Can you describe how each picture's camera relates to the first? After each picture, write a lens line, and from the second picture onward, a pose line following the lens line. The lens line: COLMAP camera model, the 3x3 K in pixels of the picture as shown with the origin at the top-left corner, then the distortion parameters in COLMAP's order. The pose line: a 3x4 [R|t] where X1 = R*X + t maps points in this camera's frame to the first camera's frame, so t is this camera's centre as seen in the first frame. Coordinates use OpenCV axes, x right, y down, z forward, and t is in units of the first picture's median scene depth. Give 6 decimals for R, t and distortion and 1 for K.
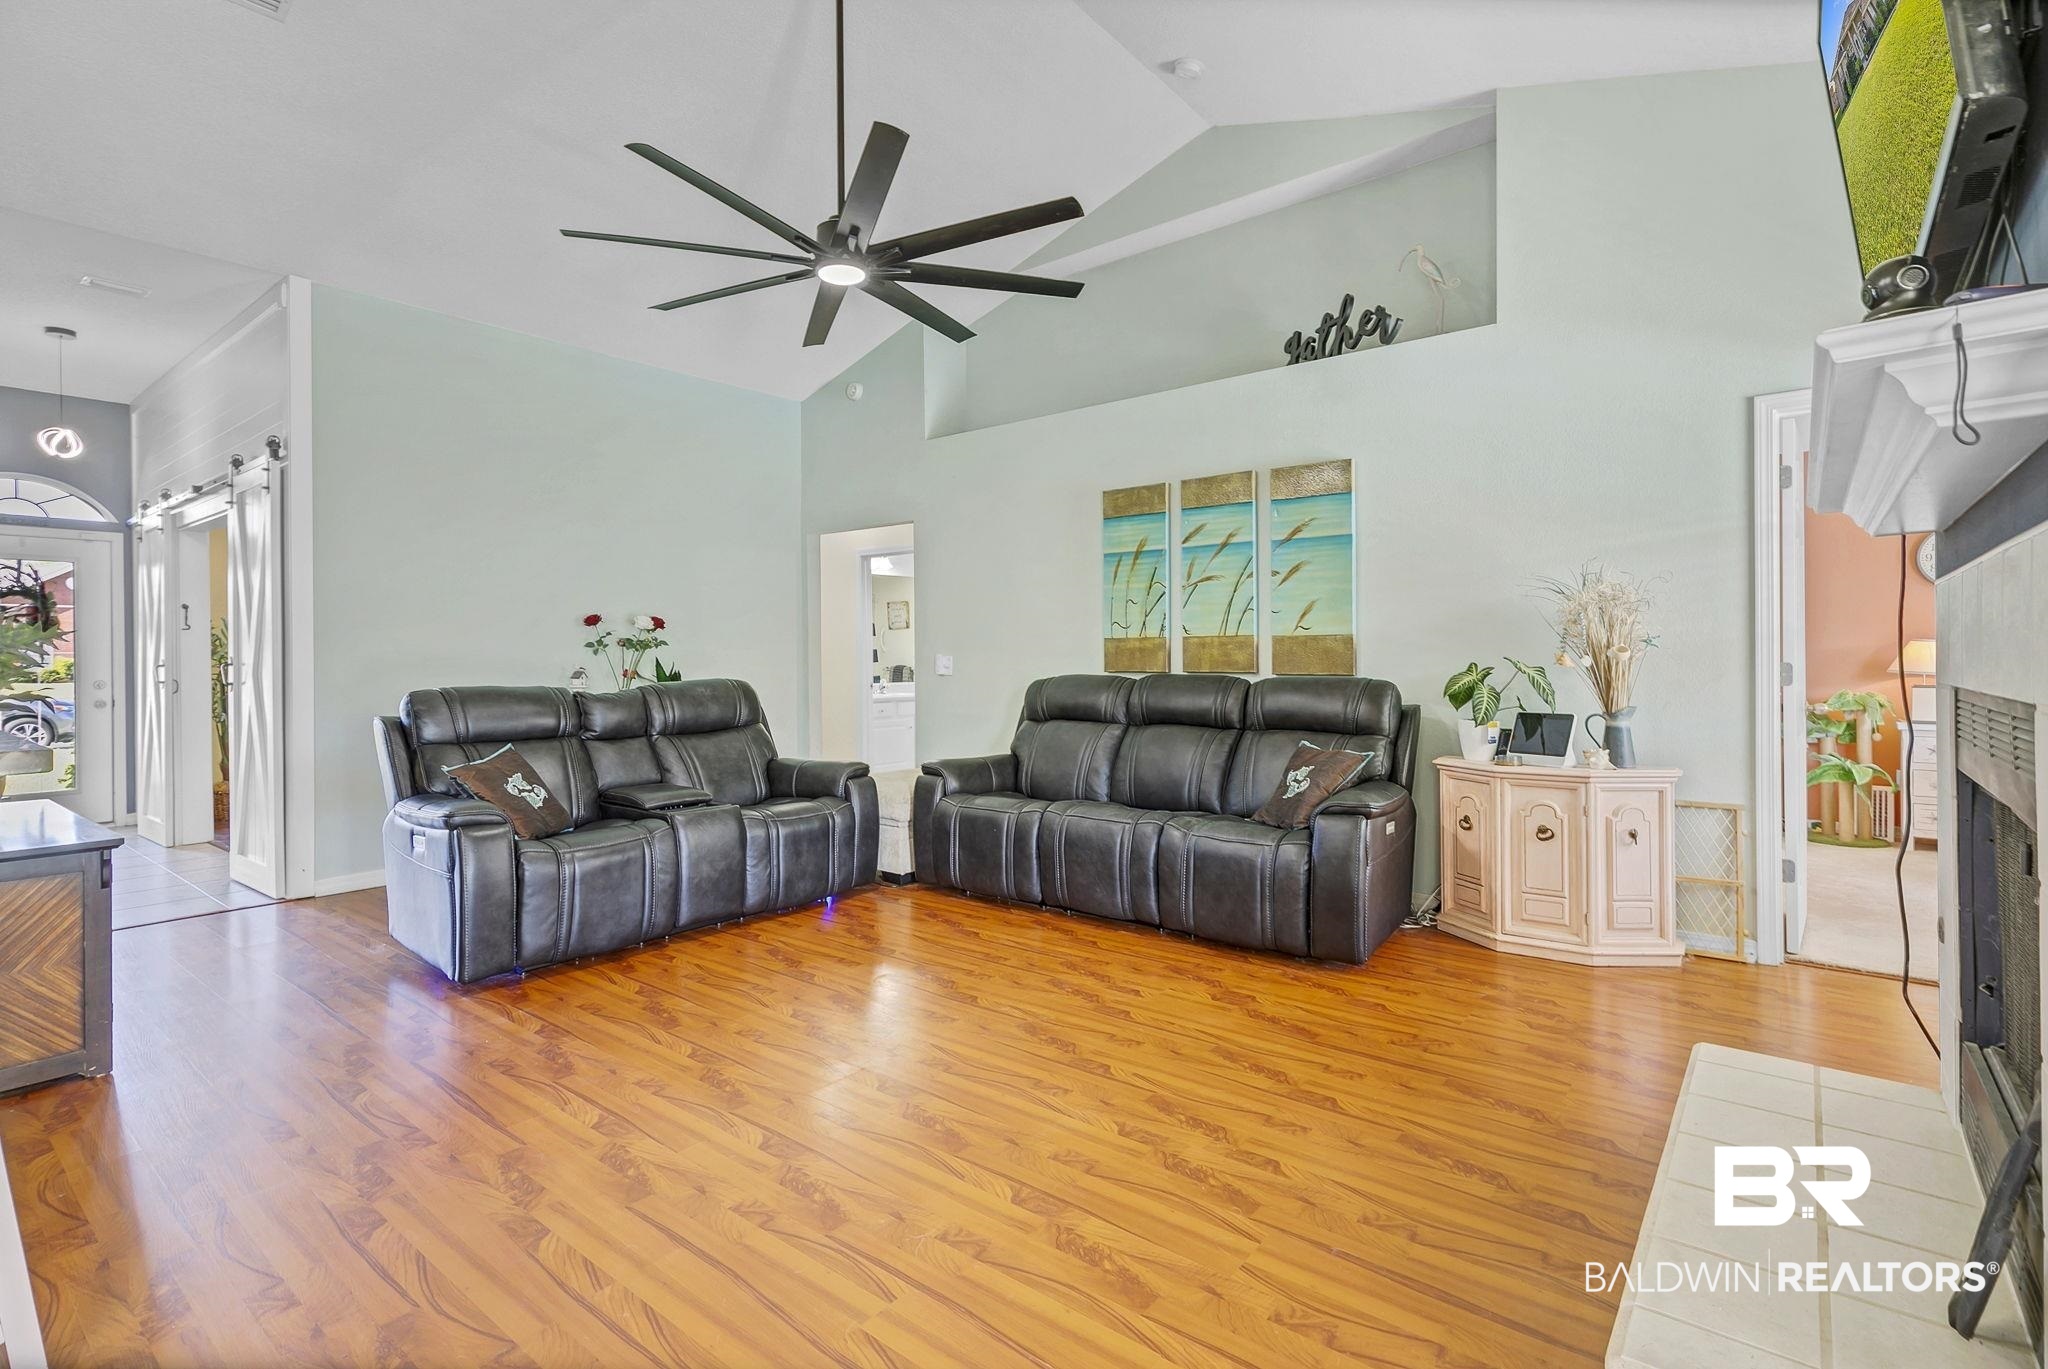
lens RADIAL K [[954.7, 0, 1069.8], [0, 954.7, 652.9], [0, 0, 1]] dist [0.006447, -0.000891]
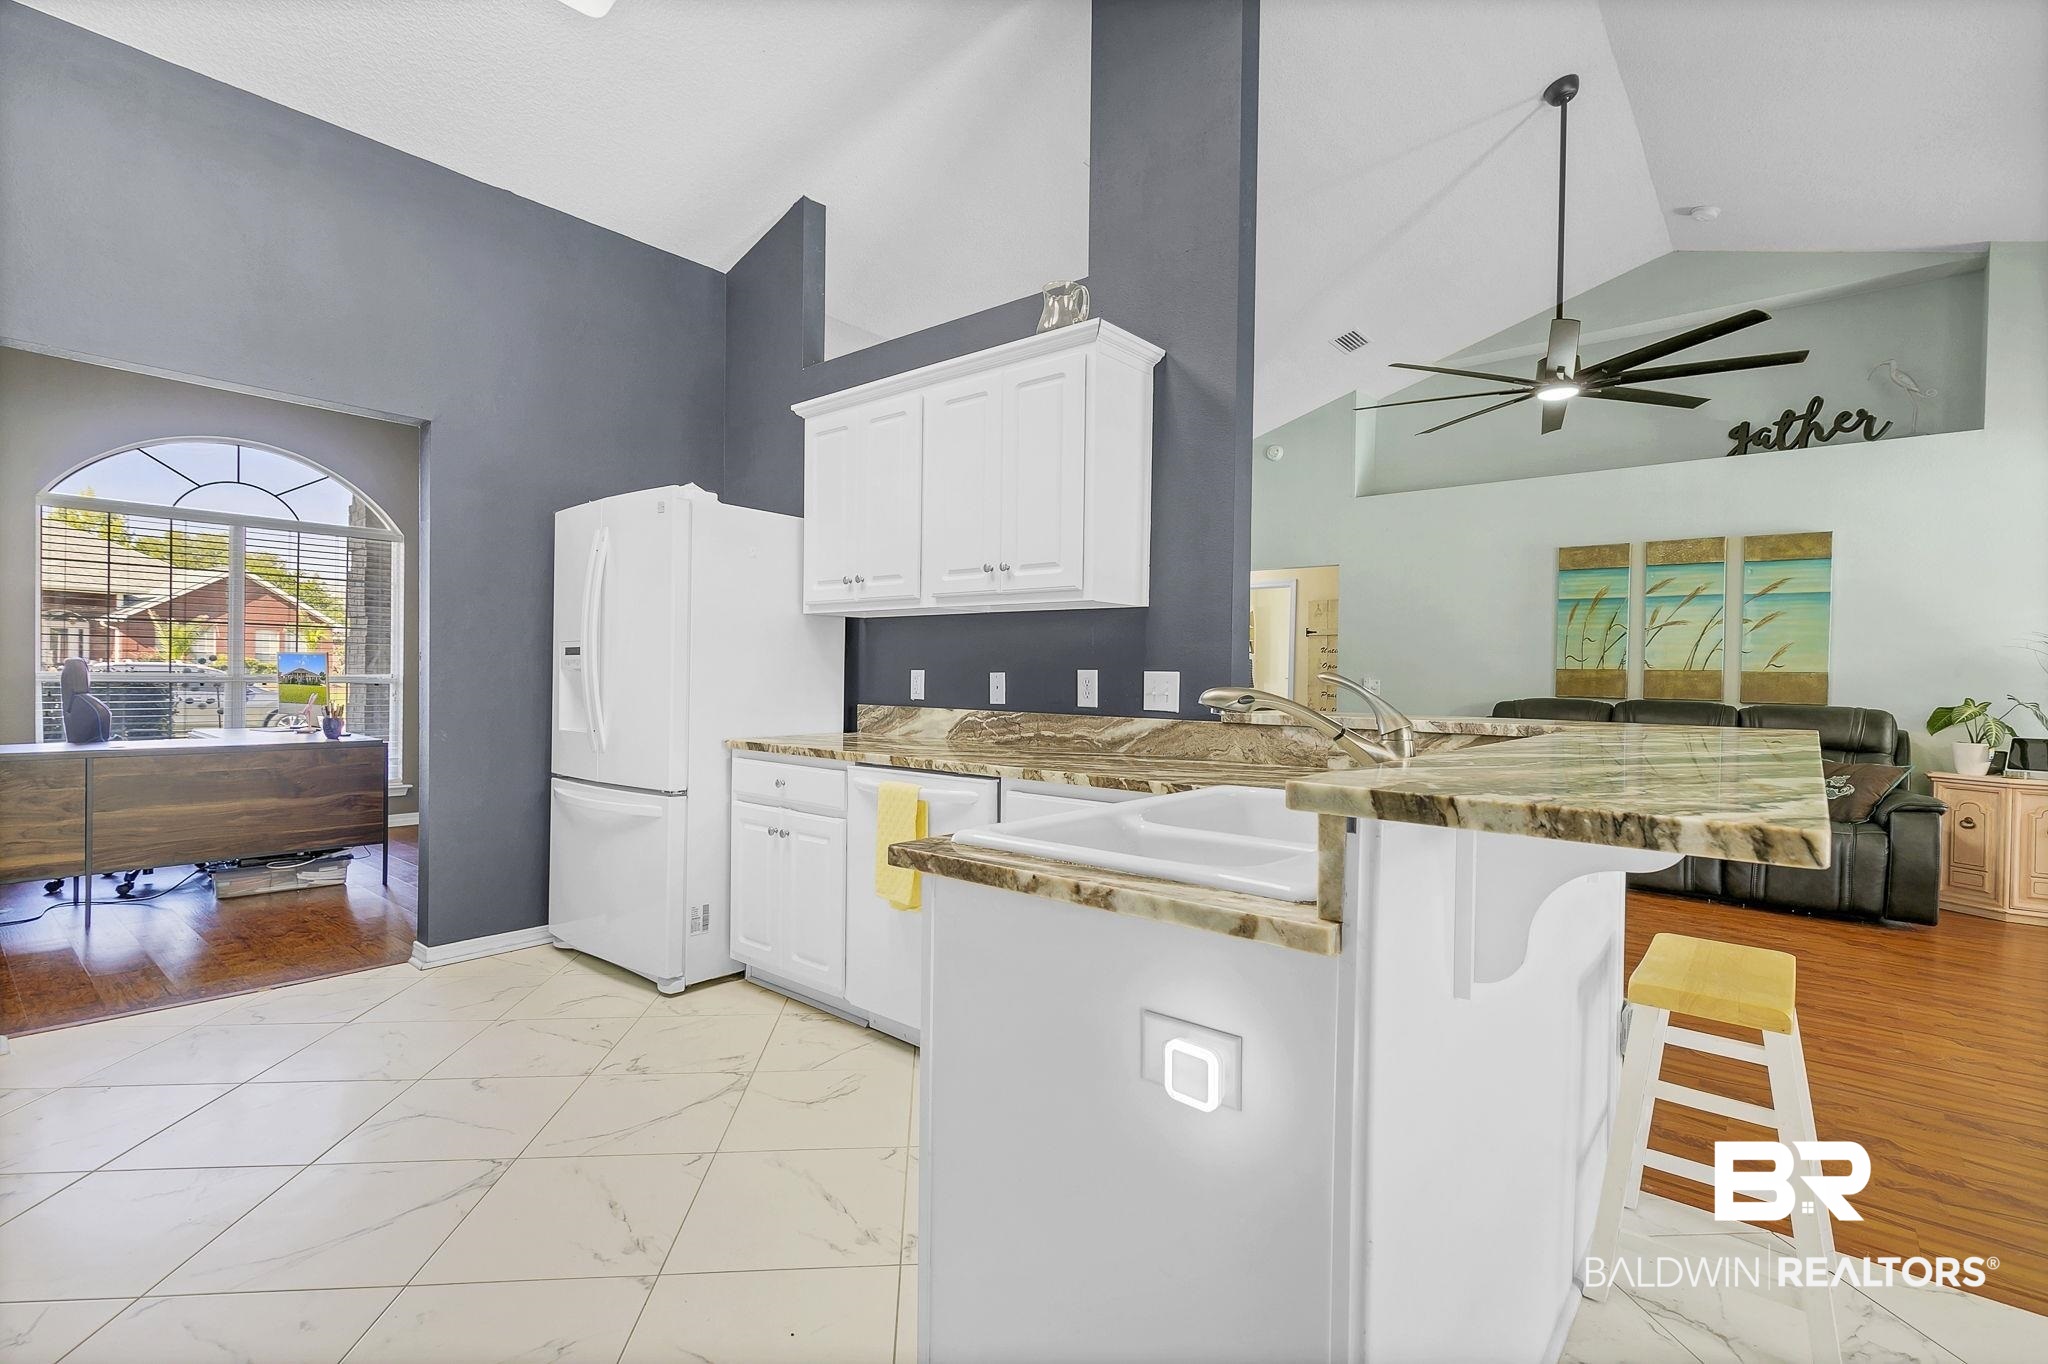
lens RADIAL K [[954.7, 0, 1007.0], [0, 954.7, 683.3], [0, 0, 1]] dist [0.006447, -0.000891]
pose [[0.999623, 0.024533, -0.012304, -0.727154], [-0.024377, 0.999622, 0.012708, 0.004880], [0.012612, -0.012403, 0.999844, -0.253691]]
